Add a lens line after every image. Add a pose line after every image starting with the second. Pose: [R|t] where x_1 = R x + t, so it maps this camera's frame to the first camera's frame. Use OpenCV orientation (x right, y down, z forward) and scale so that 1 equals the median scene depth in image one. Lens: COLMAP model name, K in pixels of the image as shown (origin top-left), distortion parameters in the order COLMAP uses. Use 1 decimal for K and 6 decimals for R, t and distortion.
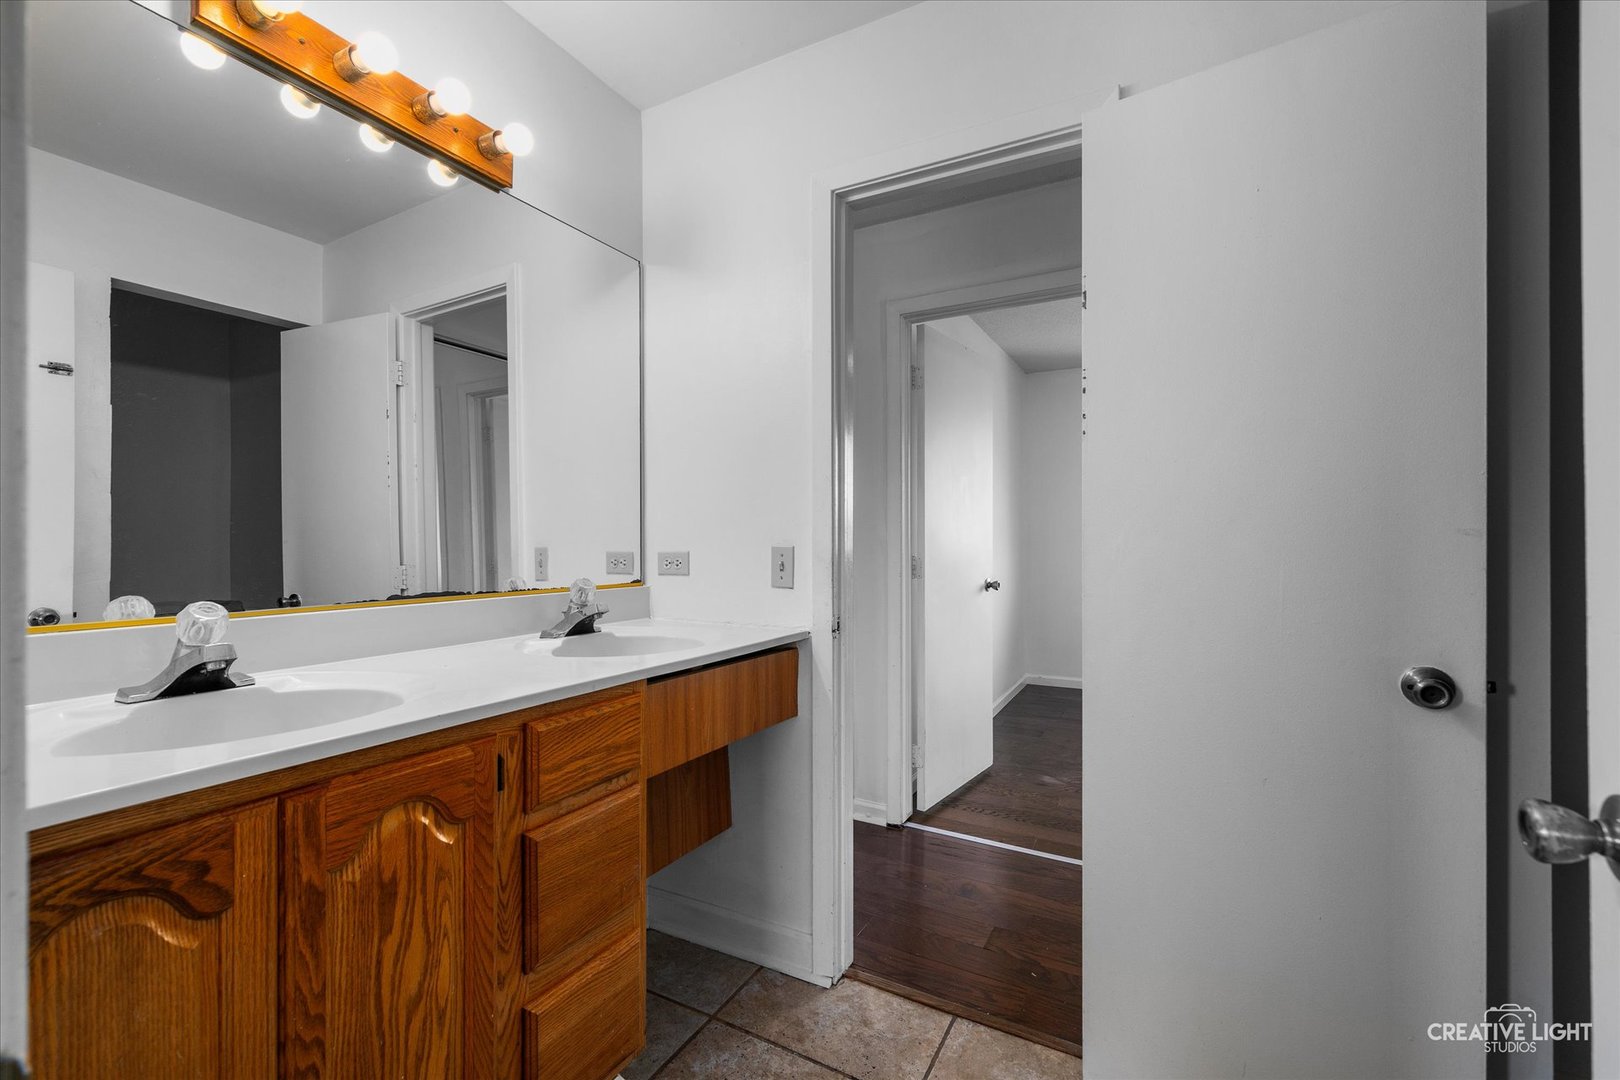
lens RADIAL K [[714.3, 0, 808.9], [0, 714.3, 533.2], [0, 0, 1]] dist [-0.000603, 0.000084]
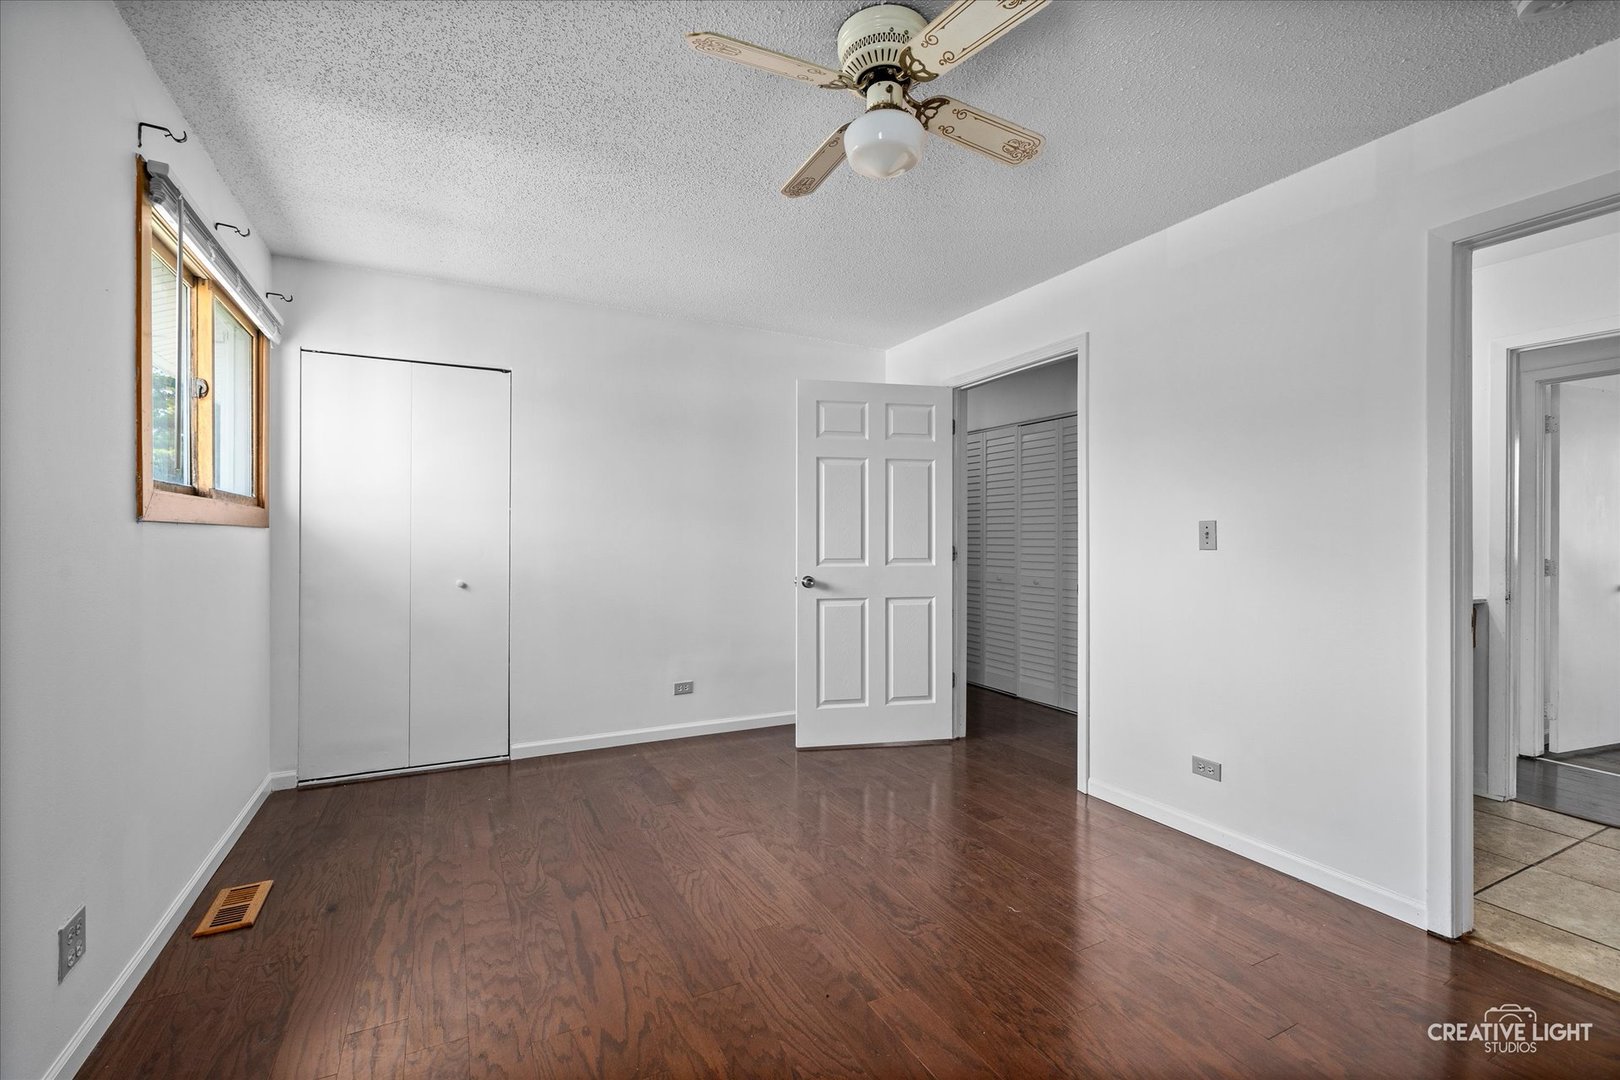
lens RADIAL K [[714.3, 0, 808.9], [0, 714.3, 533.2], [0, 0, 1]] dist [-0.000603, 0.000084]
pose [[0.828613, -0.000536, -0.559821, -0.251099], [-0.000474, 0.999999, -0.001660, -0.013053], [0.559821, 0.001641, 0.828612, -0.877956]]
